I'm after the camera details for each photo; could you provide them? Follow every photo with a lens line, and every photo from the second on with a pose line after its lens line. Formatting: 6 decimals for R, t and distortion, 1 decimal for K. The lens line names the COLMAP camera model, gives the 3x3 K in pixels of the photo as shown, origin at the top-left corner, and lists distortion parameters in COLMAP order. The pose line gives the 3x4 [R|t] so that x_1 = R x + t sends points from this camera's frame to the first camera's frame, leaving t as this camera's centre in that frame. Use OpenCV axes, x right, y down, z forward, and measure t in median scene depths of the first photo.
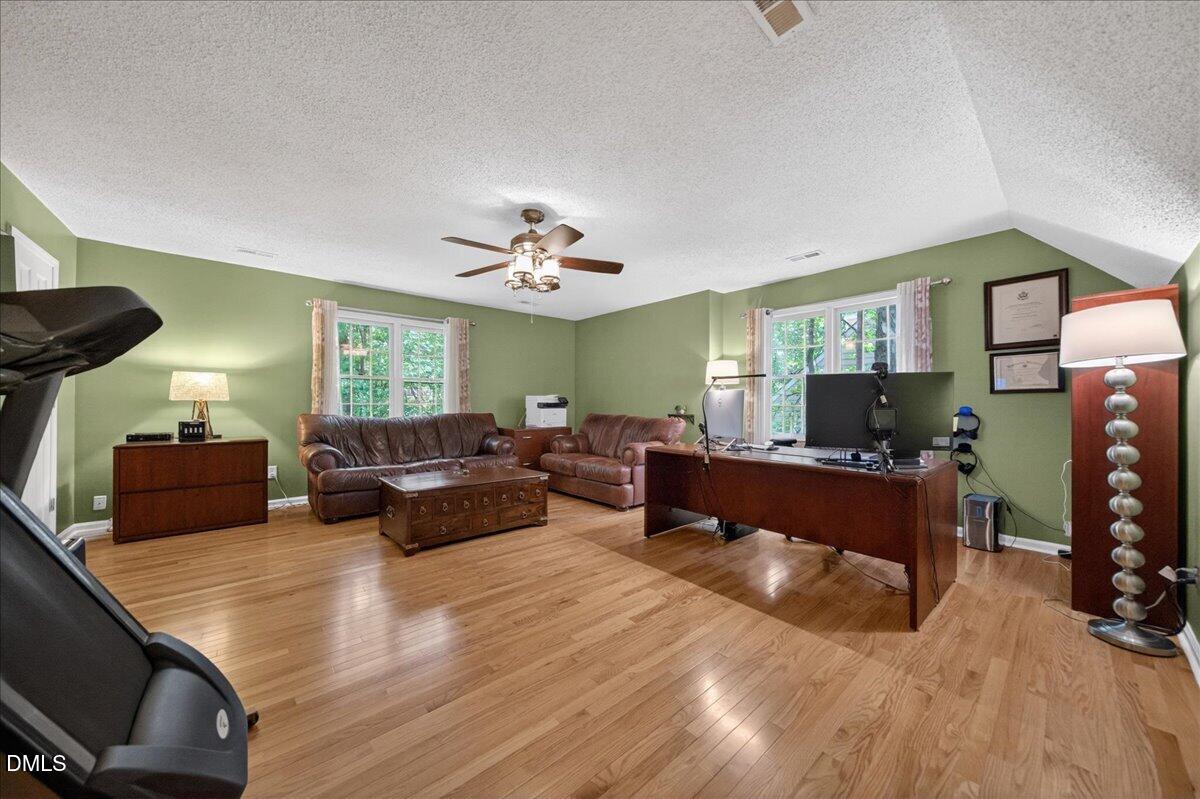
lens RADIAL K [[413.8, 0, 596.3], [0, 413.8, 396.8], [0, 0, 1]] dist [-0.000957, -0.000047]
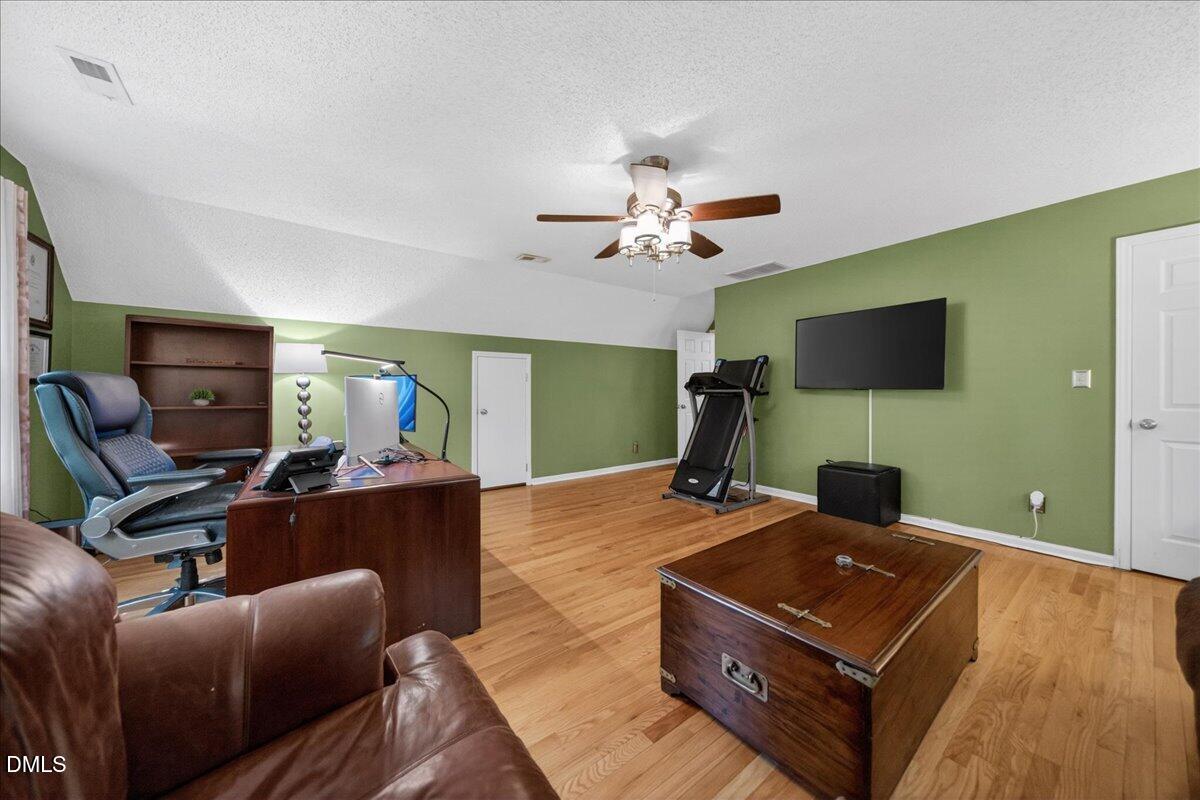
lens RADIAL K [[413.8, 0, 596.3], [0, 413.8, 397.3], [0, 0, 1]] dist [-0.000957, -0.000047]
pose [[-0.997474, -0.007063, 0.070681, -0.111649], [-0.007316, 0.999968, -0.003321, 0.015934], [-0.070656, -0.003830, -0.997493, 1.995648]]
